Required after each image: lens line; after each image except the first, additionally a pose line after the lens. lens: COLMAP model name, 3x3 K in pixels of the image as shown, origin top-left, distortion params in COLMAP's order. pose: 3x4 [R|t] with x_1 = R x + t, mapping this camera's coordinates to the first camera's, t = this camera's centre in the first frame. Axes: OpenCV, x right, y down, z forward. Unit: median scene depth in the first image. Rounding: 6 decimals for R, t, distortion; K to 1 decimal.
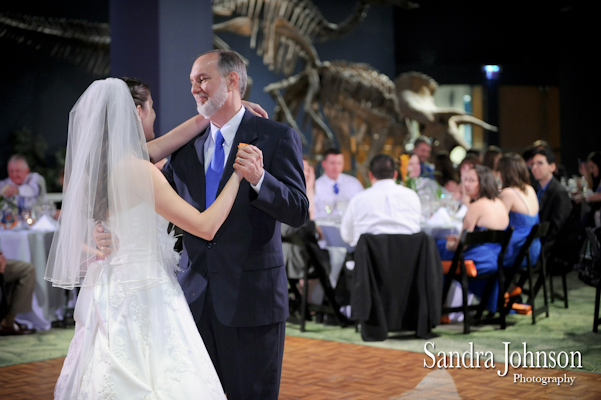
lens RADIAL K [[1257.3, 0, 300.5], [0, 1257.3, 200.0], [0, 0, 1]] dist [-0.165303, -0.308205]
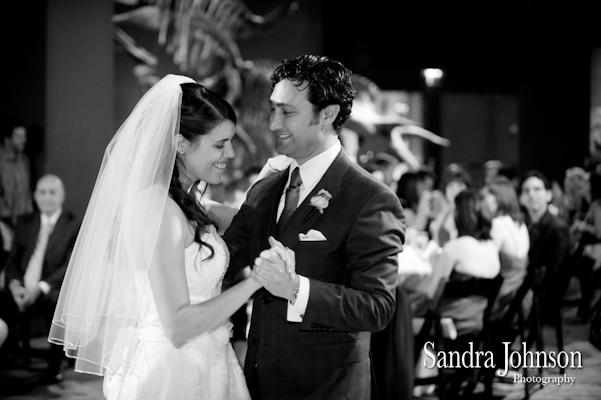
lens RADIAL K [[1323.6, 0, 300.5], [0, 1323.6, 200.0], [0, 0, 1]] dist [-0.150148, -0.224157]
pose [[0.997481, 0.009657, 0.070278, -0.006501], [-0.008963, 0.999908, -0.010178, -0.008088], [-0.070370, 0.009522, 0.997476, 0.111272]]
